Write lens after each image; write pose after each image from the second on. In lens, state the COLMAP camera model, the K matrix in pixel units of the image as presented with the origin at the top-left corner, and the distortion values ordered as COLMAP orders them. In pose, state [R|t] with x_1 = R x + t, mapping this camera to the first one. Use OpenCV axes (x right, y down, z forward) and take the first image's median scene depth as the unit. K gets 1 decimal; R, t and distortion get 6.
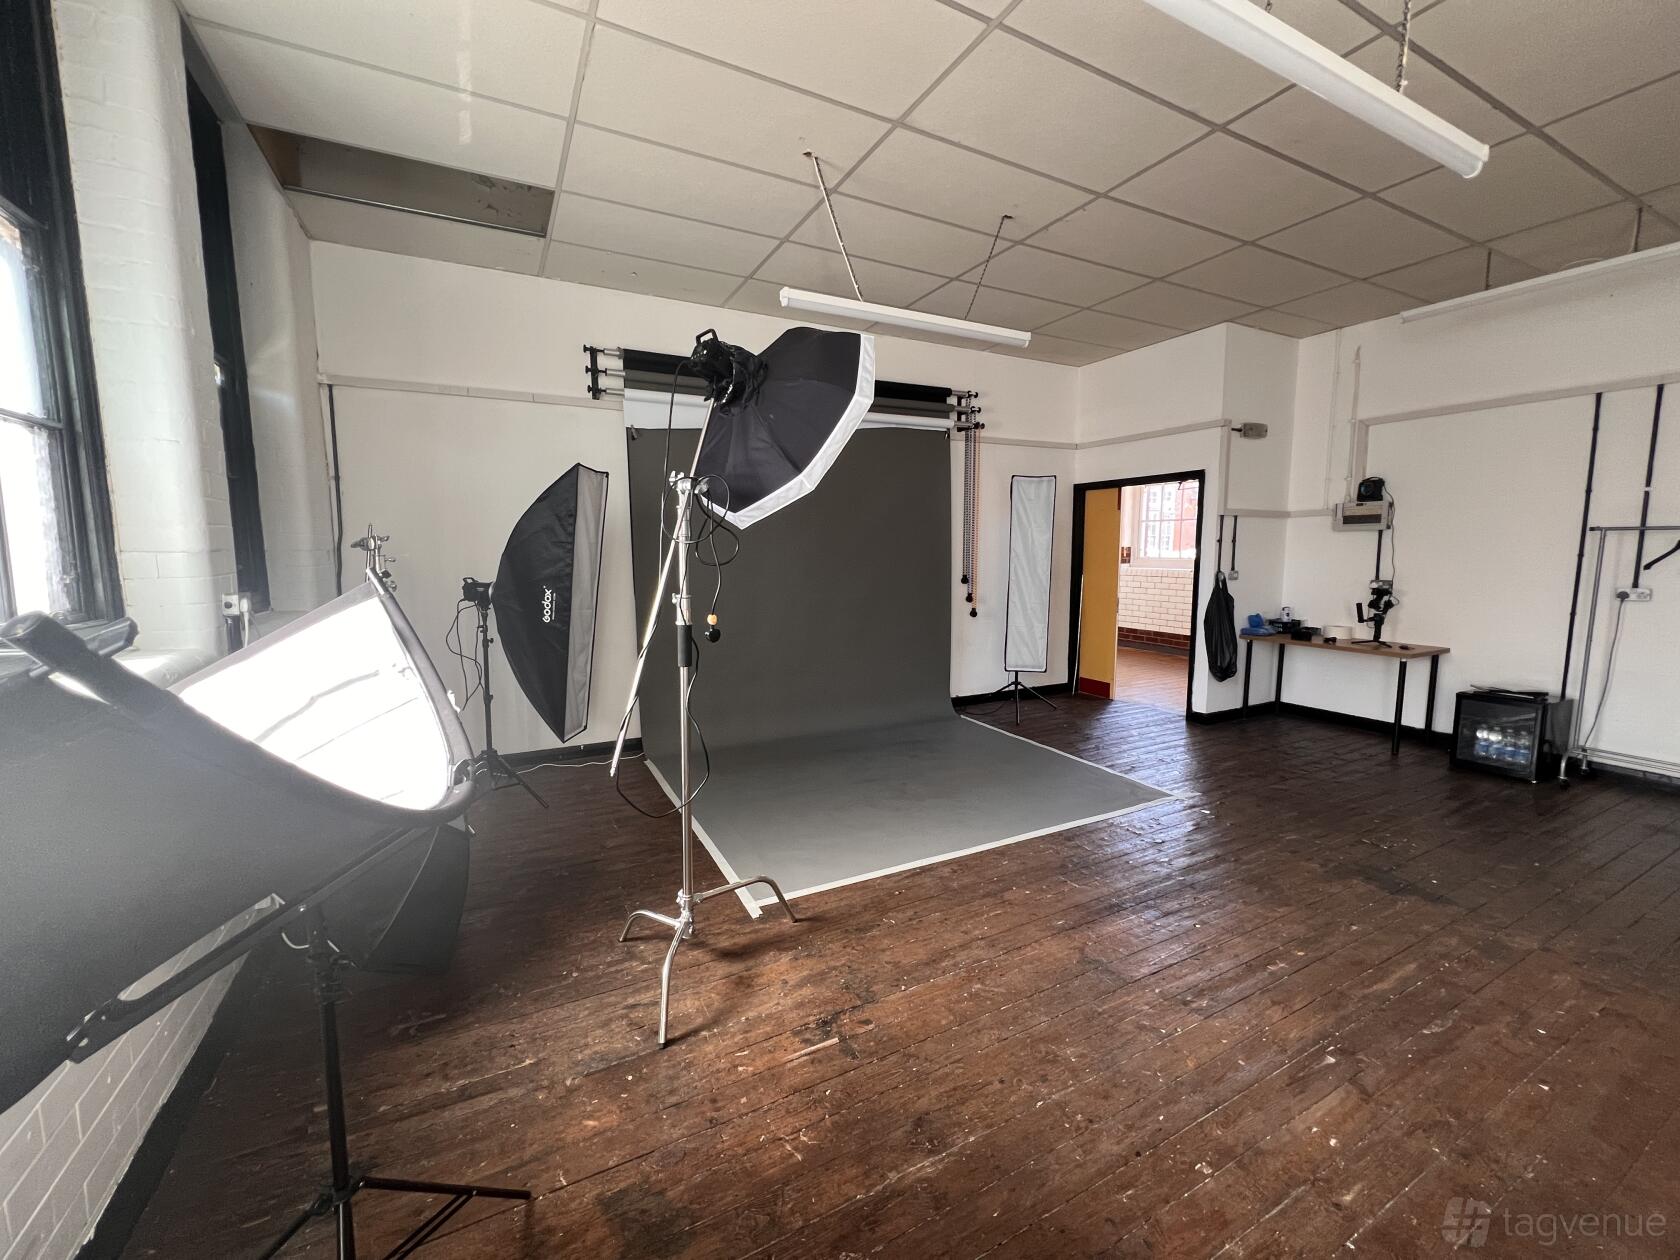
lens RADIAL K [[671.5, 0, 838.9], [0, 671.5, 628.5], [0, 0, 1]] dist [-0.003085, 0.000370]
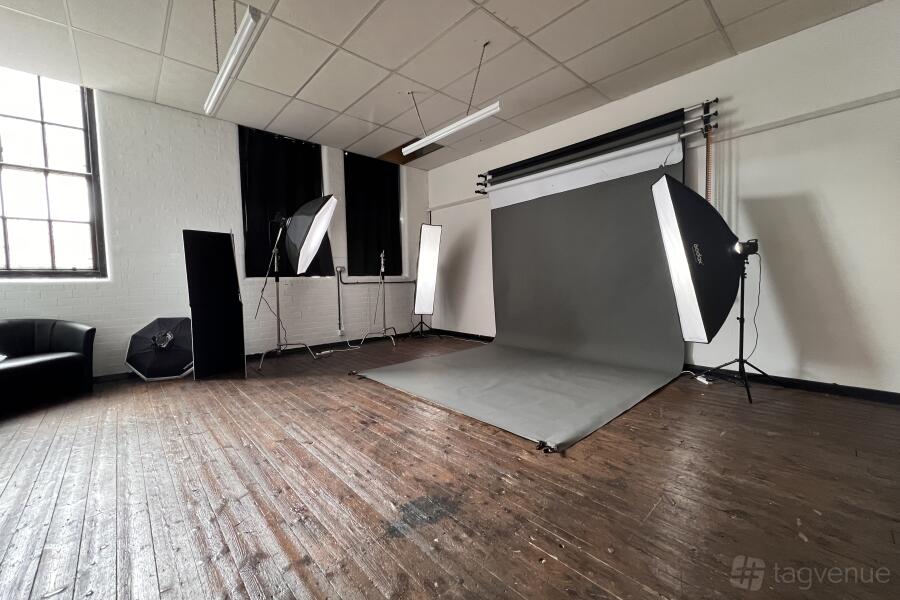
lens RADIAL K [[359.7, 0, 448.0], [0, 359.7, 299.4], [0, 0, 1]] dist [-0.001305, -0.000102]
pose [[0.253084, 0.052880, -0.965998, 1.109781], [-0.096994, 0.994861, 0.029048, 0.020244], [0.962570, 0.086344, 0.256913, 0.696266]]
